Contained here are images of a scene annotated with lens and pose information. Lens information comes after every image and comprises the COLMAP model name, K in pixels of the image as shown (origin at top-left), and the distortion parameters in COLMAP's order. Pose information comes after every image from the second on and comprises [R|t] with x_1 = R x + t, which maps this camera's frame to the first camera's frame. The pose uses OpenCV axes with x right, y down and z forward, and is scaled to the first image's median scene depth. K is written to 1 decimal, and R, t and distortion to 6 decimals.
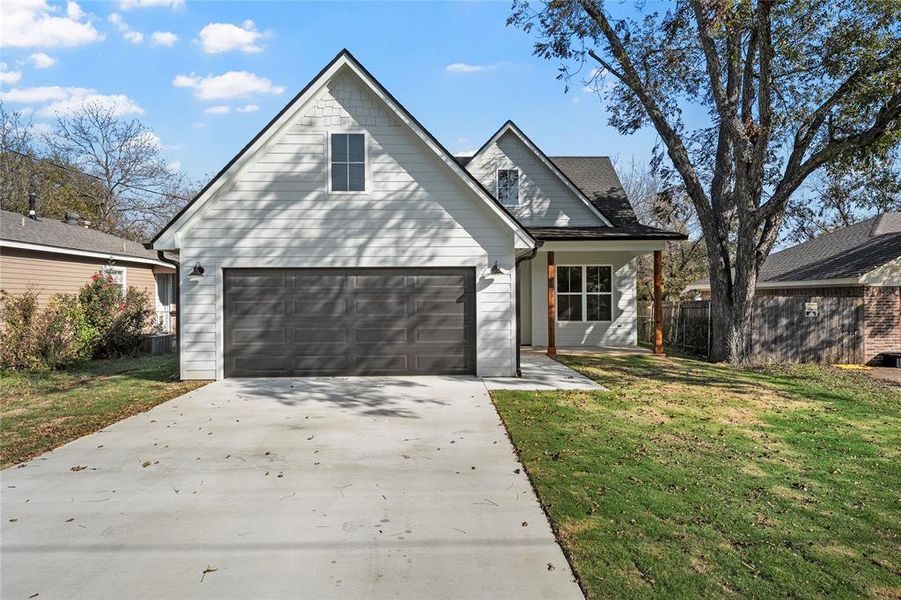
lens RADIAL K [[453.6, 0, 449.7], [0, 453.6, 303.8], [0, 0, 1]] dist [-0.002750, -0.000985]
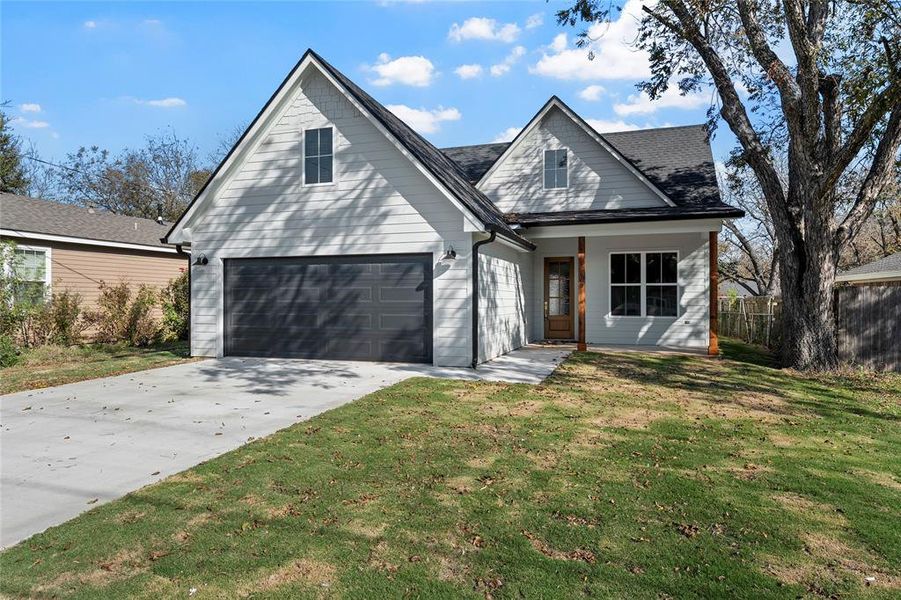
lens RADIAL K [[478.7, 0, 451.3], [0, 478.7, 295.4], [0, 0, 1]] dist [-0.002711, 0.000224]
pose [[0.959740, 0.004678, -0.280850, 0.369842], [-0.008024, 0.999910, -0.010764, 0.019898], [0.280774, 0.012584, 0.959691, 0.027139]]
